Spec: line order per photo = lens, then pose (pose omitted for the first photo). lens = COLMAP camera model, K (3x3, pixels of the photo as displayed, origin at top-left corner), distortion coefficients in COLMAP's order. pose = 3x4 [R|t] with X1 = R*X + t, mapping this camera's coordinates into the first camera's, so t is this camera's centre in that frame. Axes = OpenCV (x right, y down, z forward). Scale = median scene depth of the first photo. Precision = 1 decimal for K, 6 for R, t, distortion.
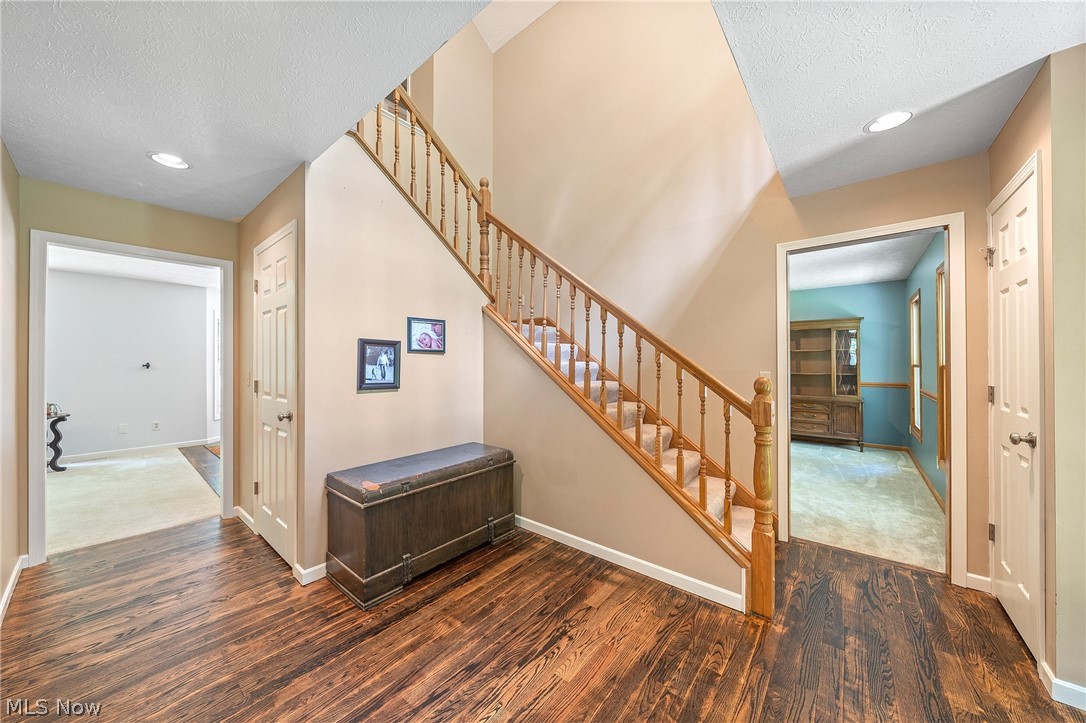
lens RADIAL K [[376.9, 0, 544.9], [0, 376.9, 361.7], [0, 0, 1]] dist [-0.000573, -0.000024]
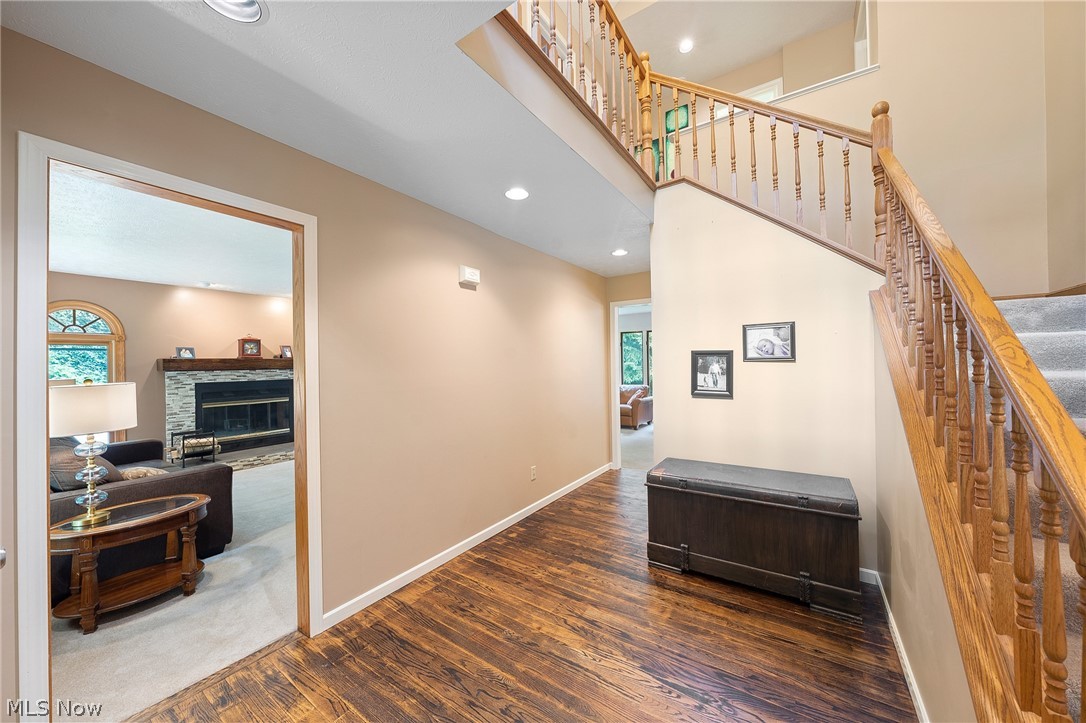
lens RADIAL K [[393.3, 0, 545.5], [0, 393.3, 360.0], [0, 0, 1]] dist [-0.000015, 0.000090]
pose [[0.091284, -0.006971, -0.995800, 0.662869], [0.020248, 0.999782, -0.005143, -0.035152], [0.995619, -0.019694, 0.091406, 0.424487]]
